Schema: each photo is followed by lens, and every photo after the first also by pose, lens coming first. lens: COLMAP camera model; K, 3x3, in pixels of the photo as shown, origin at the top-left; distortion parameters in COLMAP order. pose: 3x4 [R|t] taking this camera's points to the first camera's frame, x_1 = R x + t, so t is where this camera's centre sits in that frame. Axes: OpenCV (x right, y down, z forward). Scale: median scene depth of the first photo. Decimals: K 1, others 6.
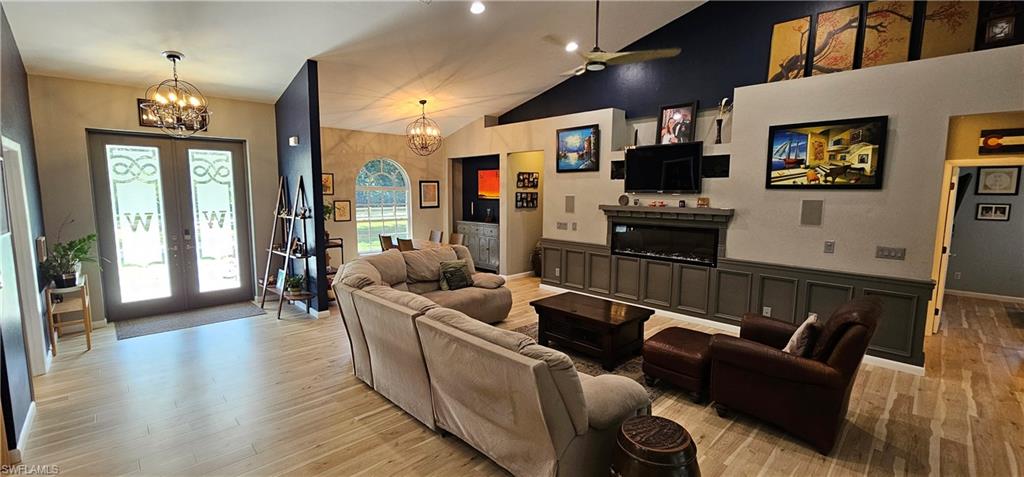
lens RADIAL K [[420.7, 0, 511.2], [0, 420.7, 236.0], [0, 0, 1]] dist [-0.002927, 0.001048]
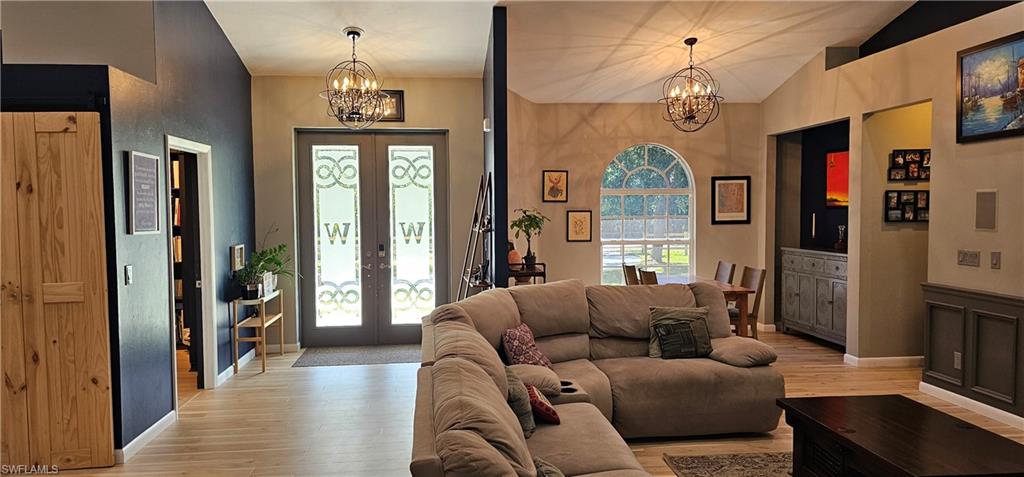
lens RADIAL K [[682.7, 0, 502.7], [0, 682.7, 242.3], [0, 0, 1]] dist [0.068661, -0.070112]
pose [[0.780701, 0.020238, -0.624577, 0.220754], [-0.055402, 0.997781, -0.036920, 0.015546], [0.622444, 0.063426, 0.780090, 0.111231]]
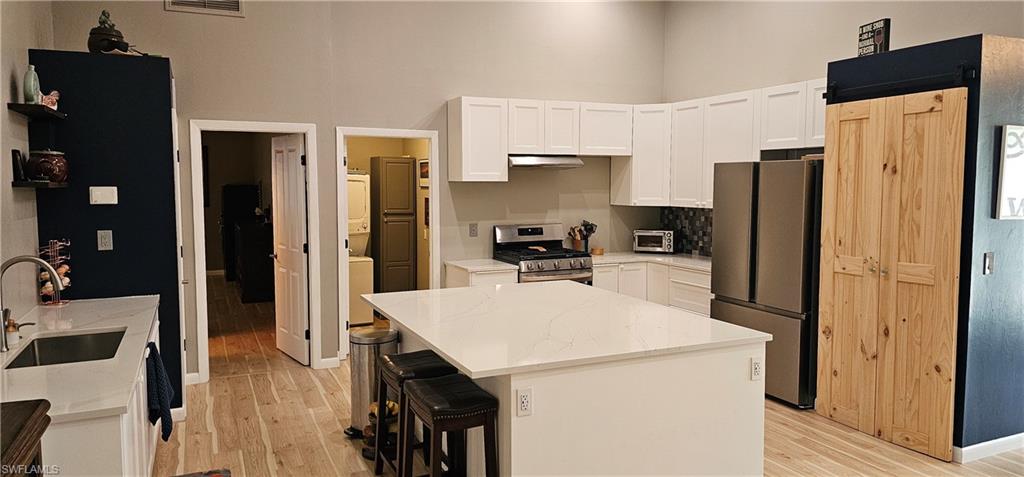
lens RADIAL K [[682.7, 0, 514.0], [0, 682.7, 230.5], [0, 0, 1]] dist [0.068661, -0.070112]
pose [[-0.332534, 0.063310, -0.940964, 0.229076], [-0.103516, 0.989265, 0.103142, -0.007150], [0.937393, 0.131703, -0.322411, 0.219136]]
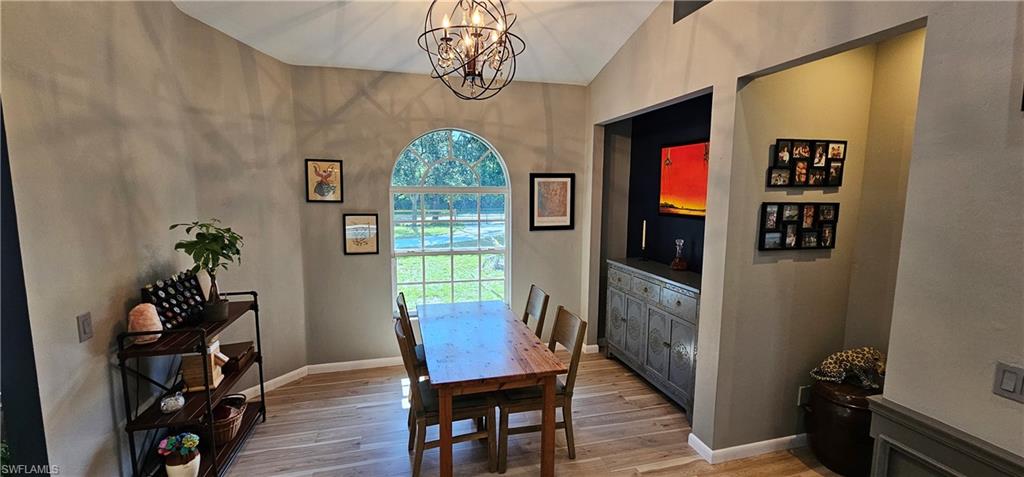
lens RADIAL K [[420.7, 0, 509.7], [0, 420.7, 238.4], [0, 0, 1]] dist [-0.002927, 0.001048]
pose [[0.872026, 0.059071, -0.485881, 0.001303], [-0.055830, 0.998216, 0.021157, -0.094226], [0.486264, 0.008677, 0.873769, 0.811167]]
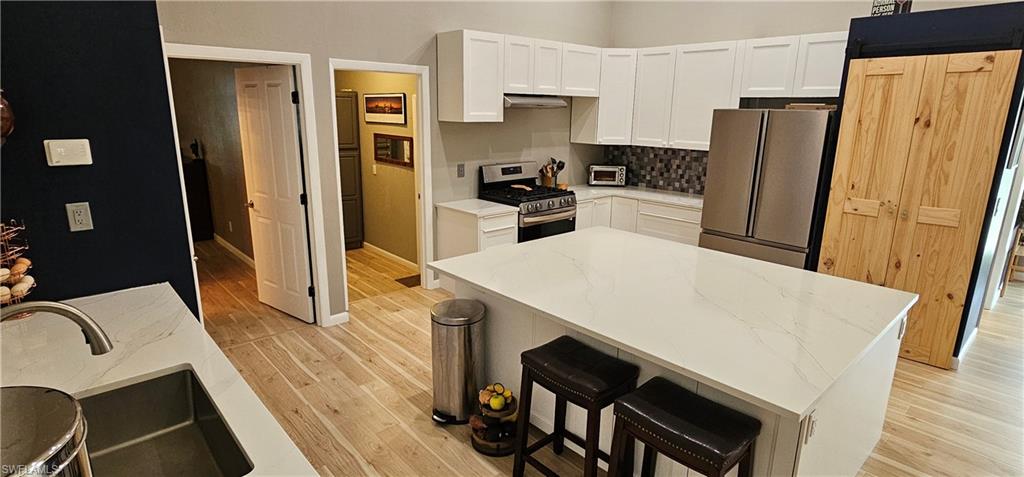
lens RADIAL K [[516.7, 0, 512.4], [0, 516.7, 237.2], [0, 0, 1]] dist [-0.010777, 0.003975]
pose [[-0.035523, 0.235191, -0.971300, 0.051068], [-0.123162, 0.963474, 0.237801, 0.007315], [0.991751, 0.128075, -0.005259, -0.090974]]
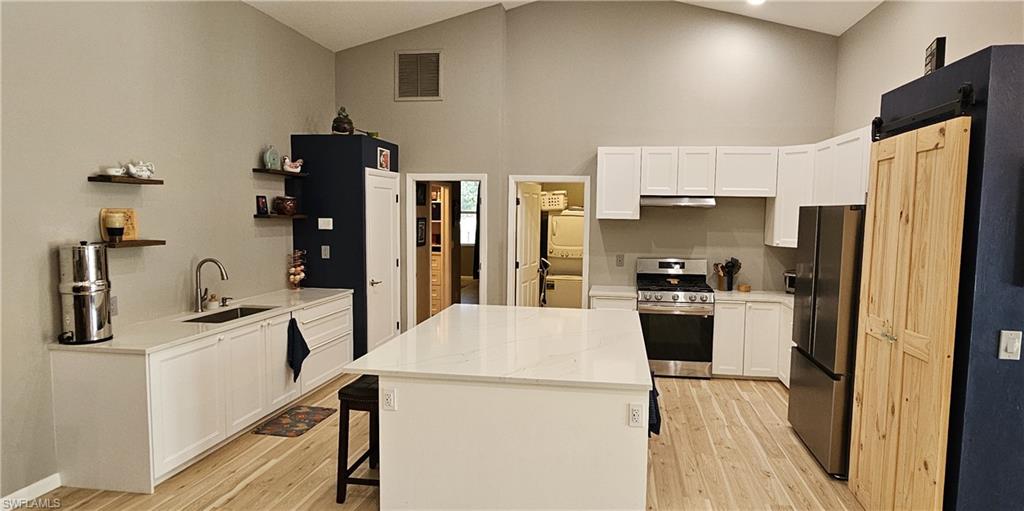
lens RADIAL K [[560.1, 0, 546.4], [0, 560.1, 251.3], [0, 0, 1]] dist [-0.005291, -0.001892]
pose [[-0.787216, 0.026281, -0.616117, -0.023247], [-0.087582, 0.984199, 0.153886, -0.053330], [0.610426, 0.175102, -0.772476, 0.522130]]
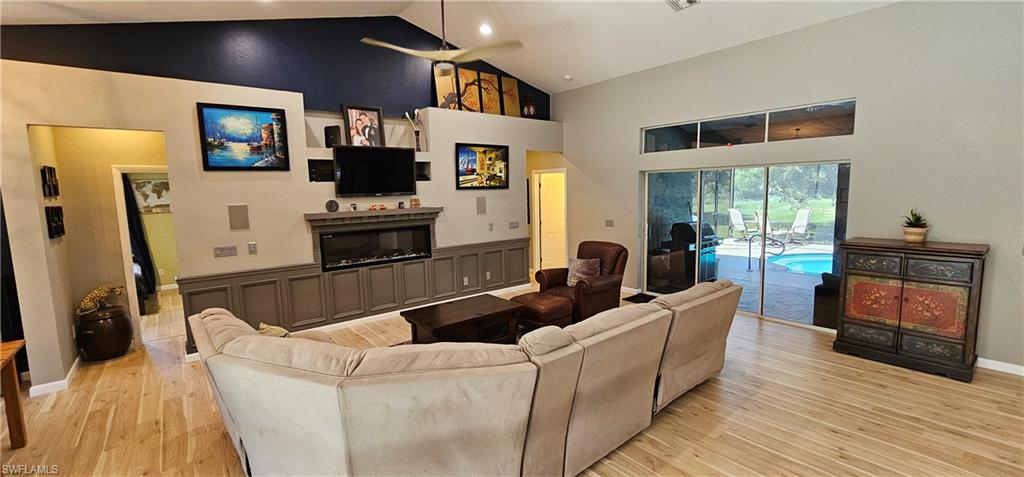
lens RADIAL K [[420.7, 0, 511.1], [0, 420.7, 236.2], [0, 0, 1]] dist [-0.002927, 0.001048]
pose [[0.088653, -0.118082, 0.989039, -0.548025], [0.132774, 0.985488, 0.105757, -0.065883], [-0.987174, 0.121943, 0.103044, 0.550383]]
